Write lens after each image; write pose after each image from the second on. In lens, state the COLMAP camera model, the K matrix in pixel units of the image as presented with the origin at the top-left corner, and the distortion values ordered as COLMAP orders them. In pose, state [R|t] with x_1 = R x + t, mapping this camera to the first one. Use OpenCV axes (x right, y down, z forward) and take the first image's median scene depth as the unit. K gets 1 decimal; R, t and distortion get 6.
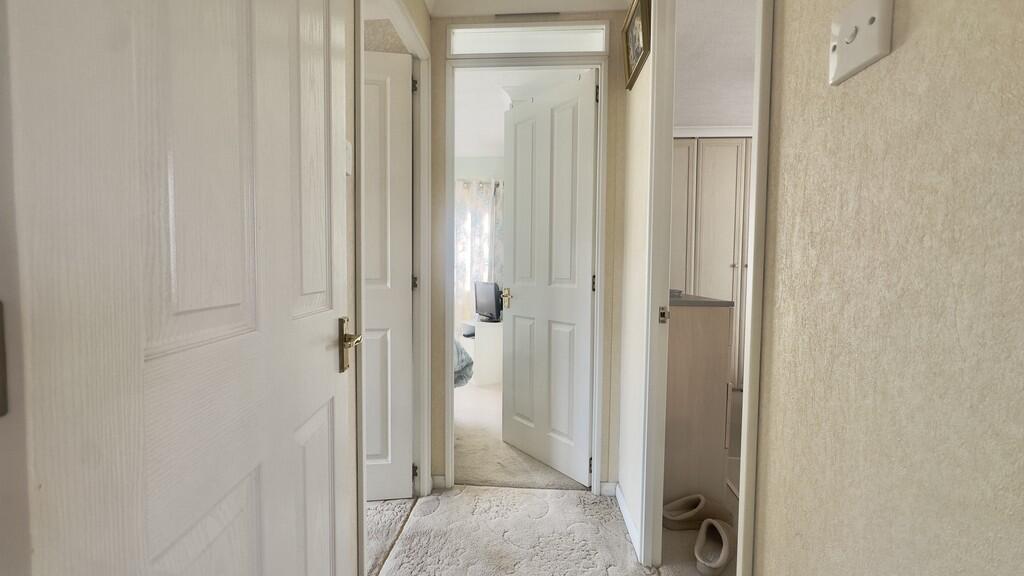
lens RADIAL K [[409.1, 0, 510.7], [0, 409.1, 287.4], [0, 0, 1]] dist [-0.003975, 0.000975]
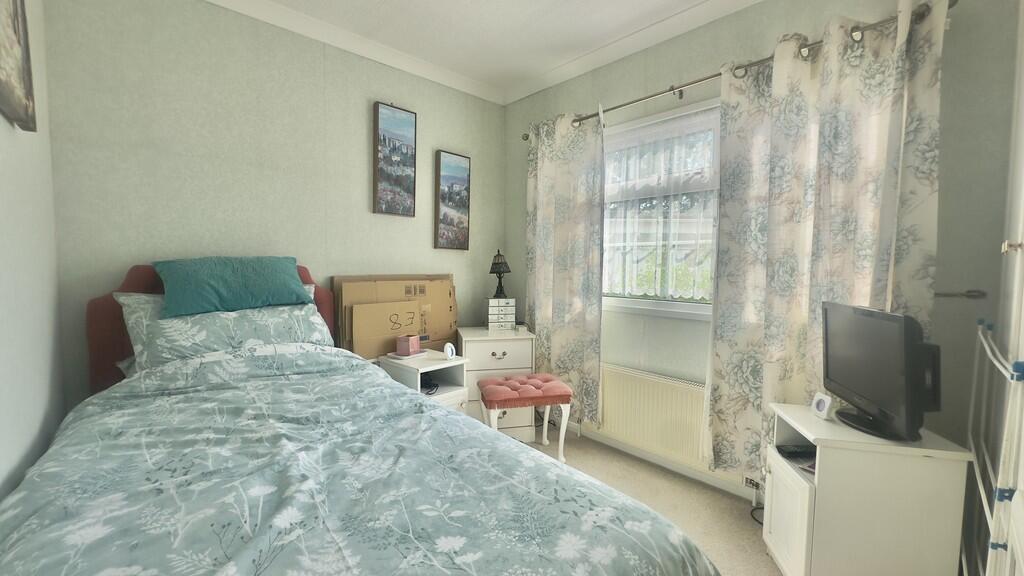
lens RADIAL K [[409.1, 0, 510.3], [0, 409.1, 284.7], [0, 0, 1]] dist [-0.003975, 0.000975]
pose [[0.724706, 0.033947, -0.688221, -0.039668], [-0.024620, 0.999424, 0.023372, -0.031206], [0.688618, 0.000006, 0.725124, 0.530556]]
